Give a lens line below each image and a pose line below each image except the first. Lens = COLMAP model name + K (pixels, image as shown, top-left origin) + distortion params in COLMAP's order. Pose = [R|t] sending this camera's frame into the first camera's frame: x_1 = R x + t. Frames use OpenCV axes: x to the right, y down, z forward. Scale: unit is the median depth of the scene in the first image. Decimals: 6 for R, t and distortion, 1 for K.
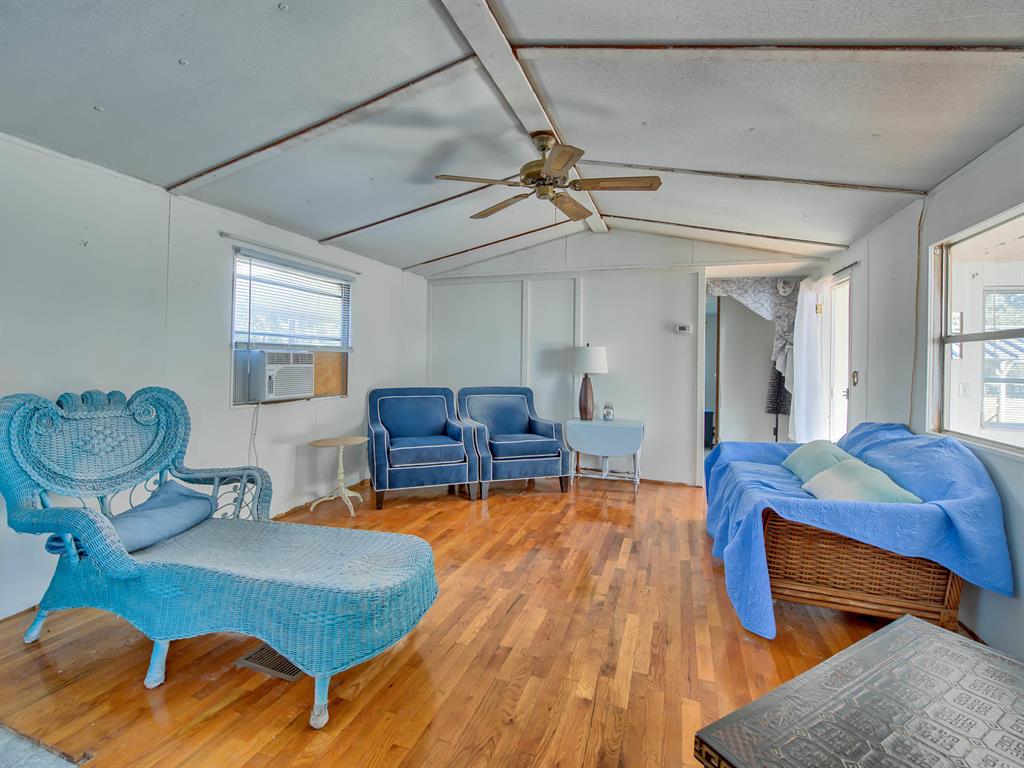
lens RADIAL K [[479.5, 0, 476.9], [0, 479.5, 358.7], [0, 0, 1]] dist [-0.014303, -0.003142]
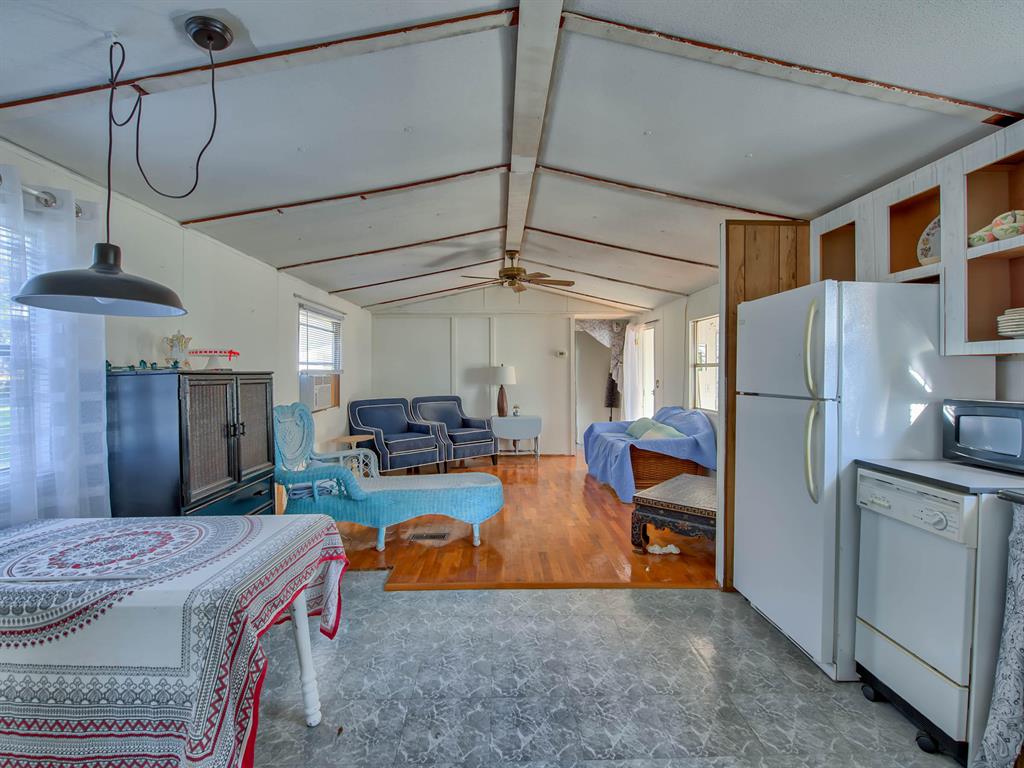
lens RADIAL K [[479.5, 0, 480.8], [0, 479.5, 369.0], [0, 0, 1]] dist [-0.014303, -0.003142]
pose [[0.941414, -0.016767, 0.336835, -0.508192], [0.015896, 0.999859, 0.005345, -0.039988], [-0.336877, 0.000323, 0.941549, -0.552792]]
